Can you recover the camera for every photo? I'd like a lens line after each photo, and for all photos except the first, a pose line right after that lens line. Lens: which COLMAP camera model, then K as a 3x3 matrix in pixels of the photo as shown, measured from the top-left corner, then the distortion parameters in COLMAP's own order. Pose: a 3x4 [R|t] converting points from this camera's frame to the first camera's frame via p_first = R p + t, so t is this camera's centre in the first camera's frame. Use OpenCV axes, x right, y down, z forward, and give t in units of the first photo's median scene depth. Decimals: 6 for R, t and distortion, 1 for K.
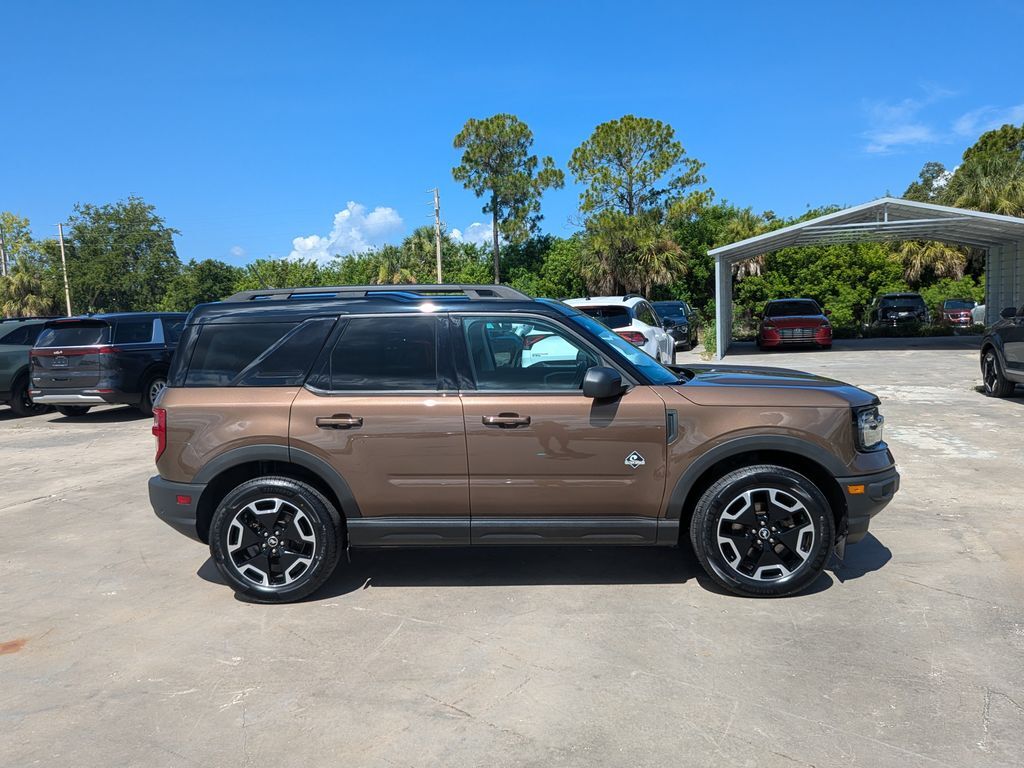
lens RADIAL K [[815.7, 0, 484.0], [0, 815.7, 365.2], [0, 0, 1]] dist [0.073956, -0.135216]
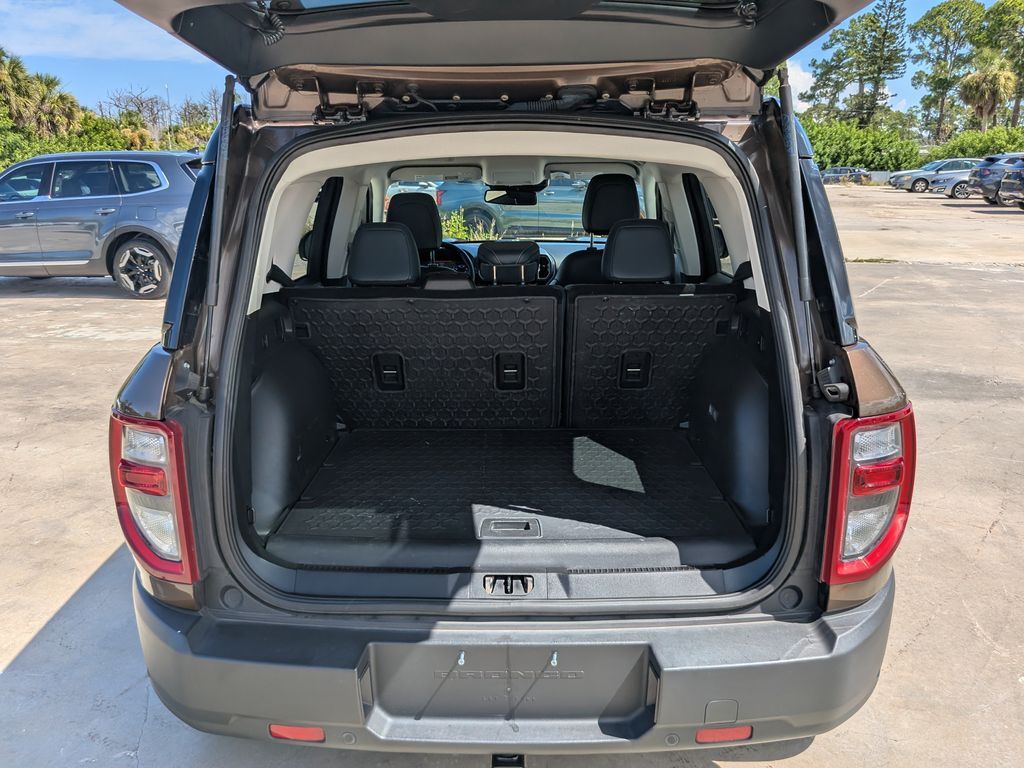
lens RADIAL K [[828.2, 0, 507.6], [0, 828.2, 381.0], [0, 0, 1]] dist [-0.014523, -0.007050]
pose [[-0.064682, -0.215548, 0.974349, -0.734326], [0.084883, 0.971666, 0.220590, -0.045232], [-0.994289, 0.096974, -0.044553, 1.212493]]
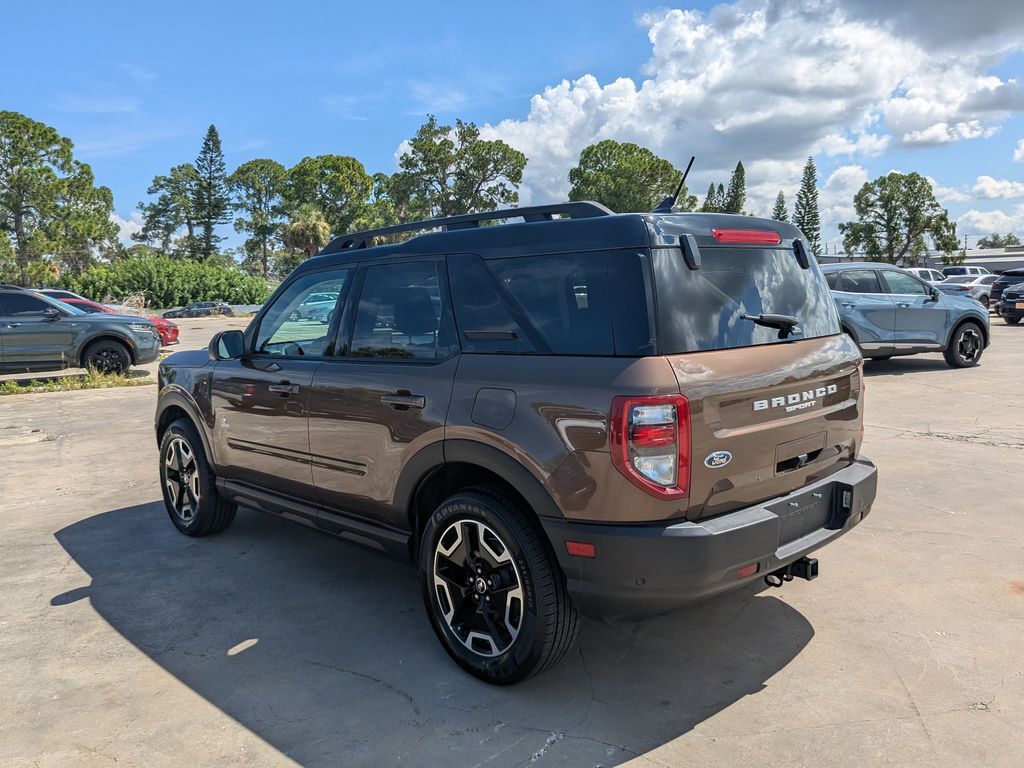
lens RADIAL K [[814.1, 0, 509.5], [0, 814.1, 376.6], [0, 0, 1]] dist [0.060021, -0.118600]
pose [[-0.743610, -0.011983, 0.668507, -0.684813], [0.104169, 0.985554, 0.133538, -0.064359], [-0.660449, 0.168938, -0.731619, 1.822331]]
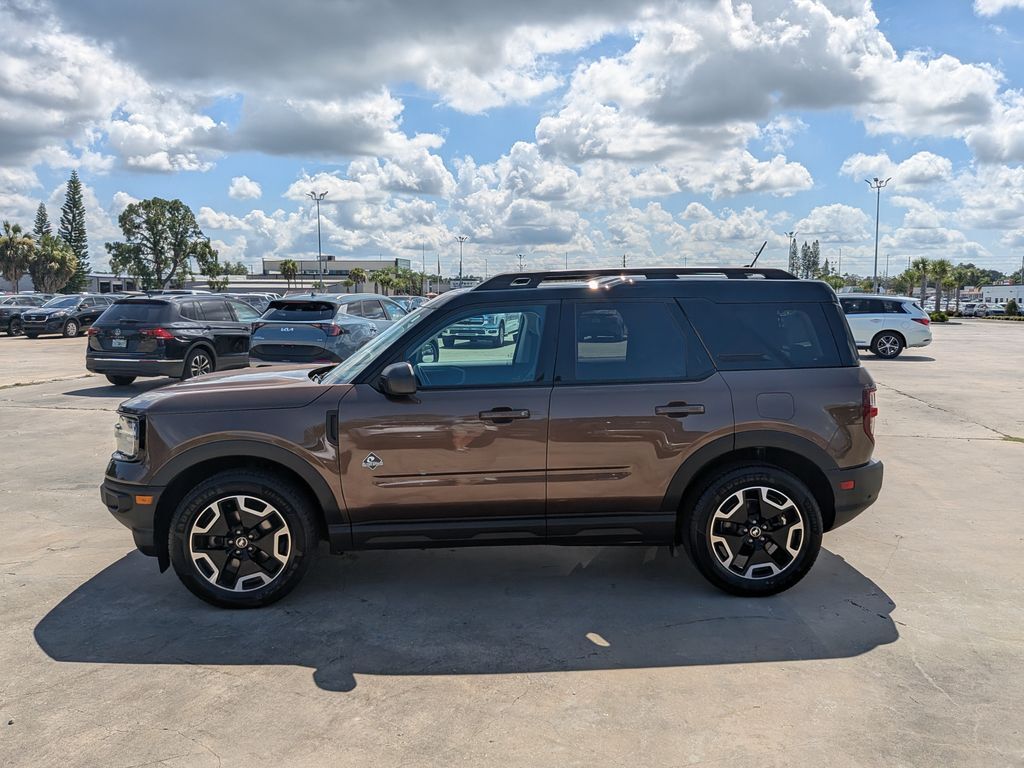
lens RADIAL K [[814.1, 0, 509.5], [0, 814.1, 376.6], [0, 0, 1]] dist [0.060021, -0.118600]
pose [[-0.988387, 0.054183, -0.141971, 0.169503], [0.029333, 0.984729, 0.171608, -0.159476], [0.149102, 0.165451, -0.974882, 2.232029]]
